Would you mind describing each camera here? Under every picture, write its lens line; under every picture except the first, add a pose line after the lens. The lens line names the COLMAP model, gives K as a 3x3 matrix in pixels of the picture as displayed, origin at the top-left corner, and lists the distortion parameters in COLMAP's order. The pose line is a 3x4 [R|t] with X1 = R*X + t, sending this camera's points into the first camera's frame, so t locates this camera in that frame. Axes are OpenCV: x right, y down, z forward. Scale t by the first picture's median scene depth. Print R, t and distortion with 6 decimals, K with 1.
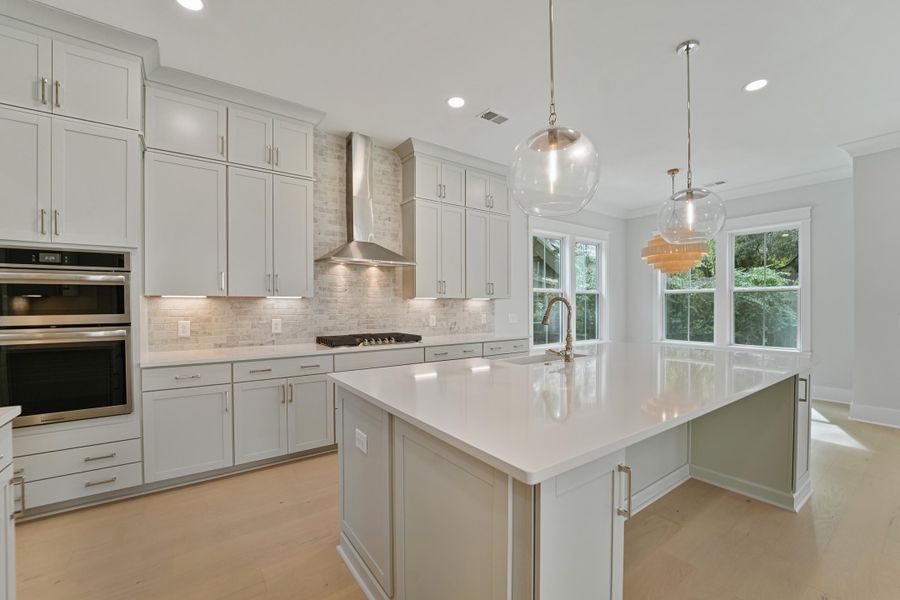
lens RADIAL K [[370.0, 0, 449.4], [0, 370.0, 308.8], [0, 0, 1]] dist [-0.022181, 0.000049]
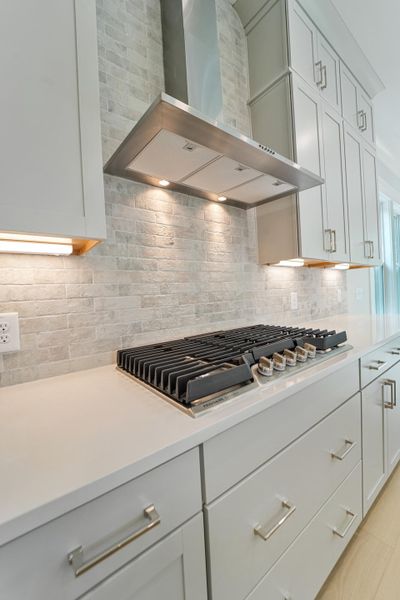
lens RADIAL K [[244.4, 0, 201.6], [0, 244.4, 298.2], [0, 0, 1]] dist [-0.020856, 0.000185]
pose [[0.997779, -0.049378, 0.044715, -0.264859], [0.049091, 0.998766, 0.007495, 0.019660], [-0.045030, -0.005283, 0.998972, 0.697272]]
